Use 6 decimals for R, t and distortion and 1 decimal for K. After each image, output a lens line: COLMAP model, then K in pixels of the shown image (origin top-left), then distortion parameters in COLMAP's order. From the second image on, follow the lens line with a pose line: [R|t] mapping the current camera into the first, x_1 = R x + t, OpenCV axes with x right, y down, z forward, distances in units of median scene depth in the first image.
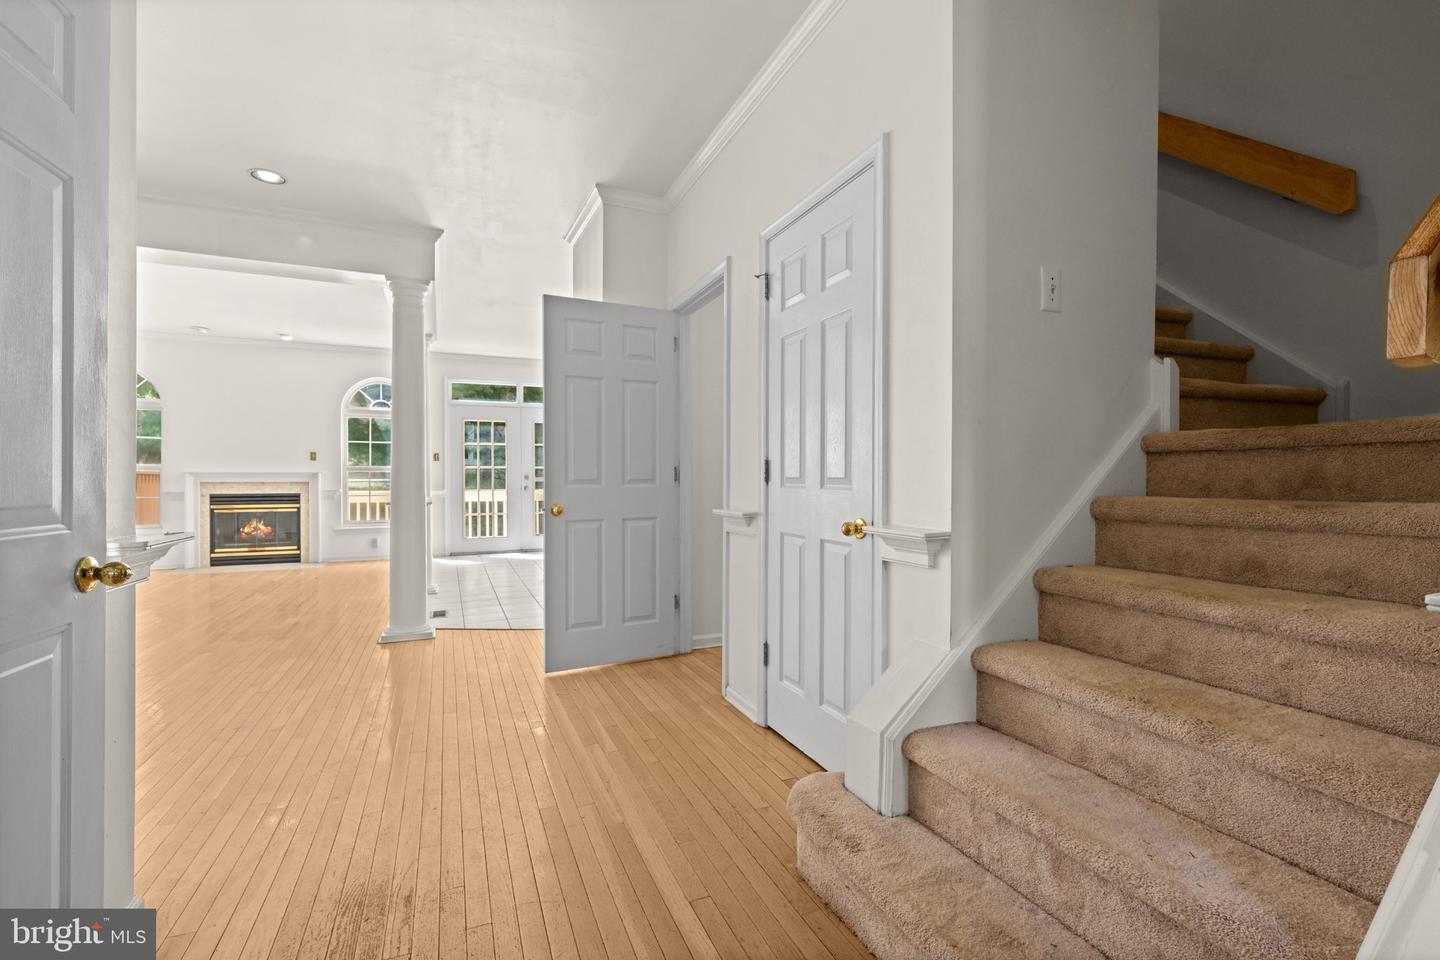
lens RADIAL K [[626.1, 0, 720.0], [0, 626.1, 480.0], [0, 0, 1]] dist [-0.000149, 0.000126]
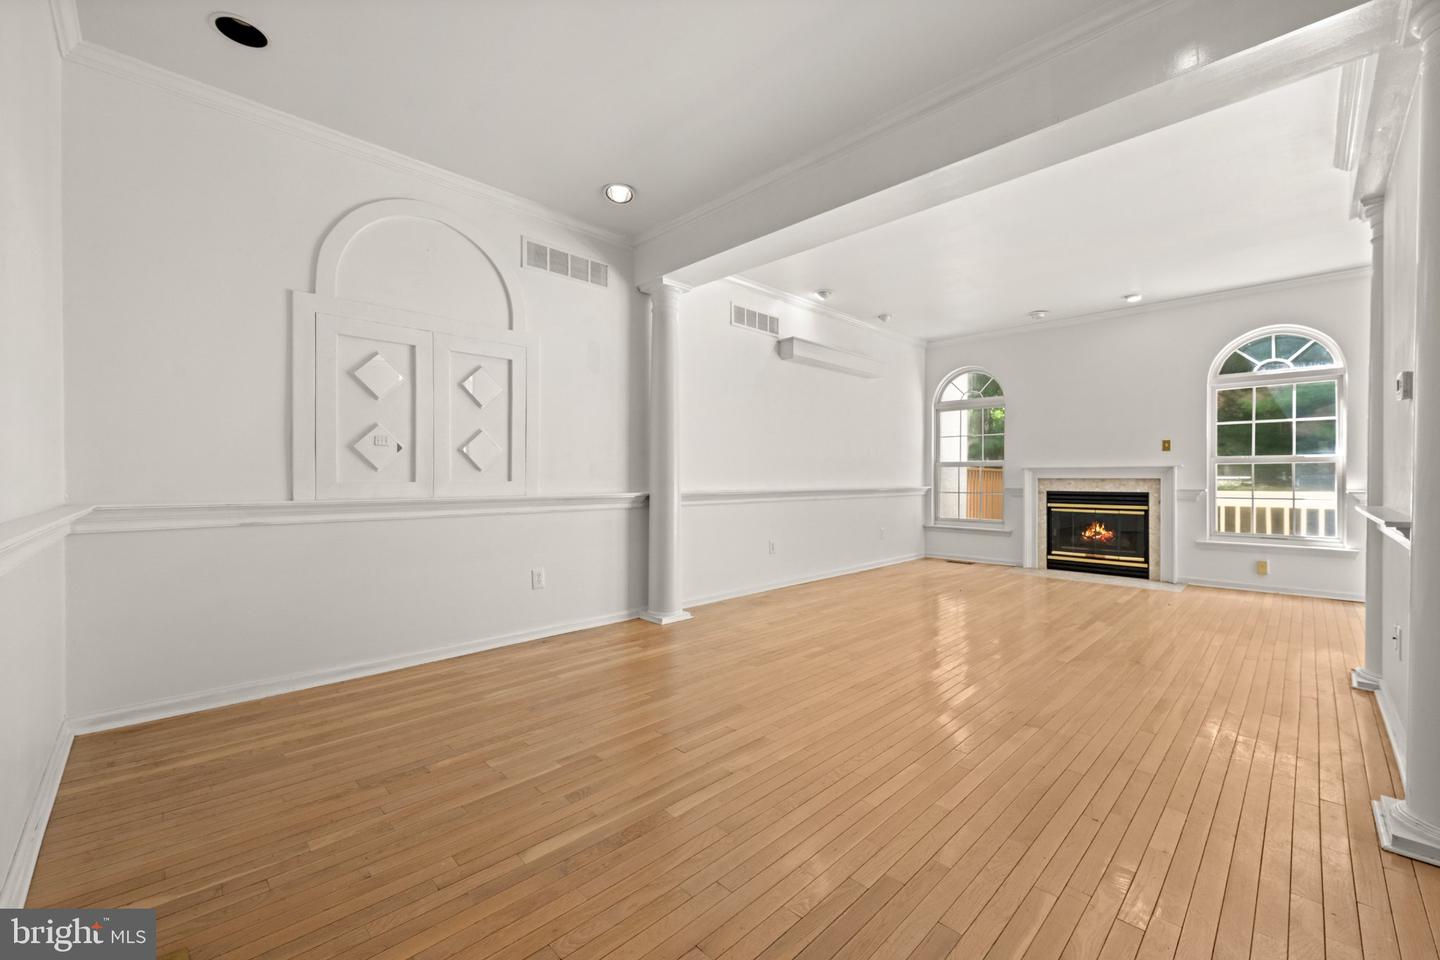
lens RADIAL K [[563.9, 0, 722.3], [0, 563.9, 480.8], [0, 0, 1]] dist [0.002455, 0.000279]
pose [[0.370996, 0.004625, -0.928623, -0.203264], [-0.005338, 0.999982, 0.002848, 0.007029], [0.928619, 0.003900, 0.371014, 0.227173]]
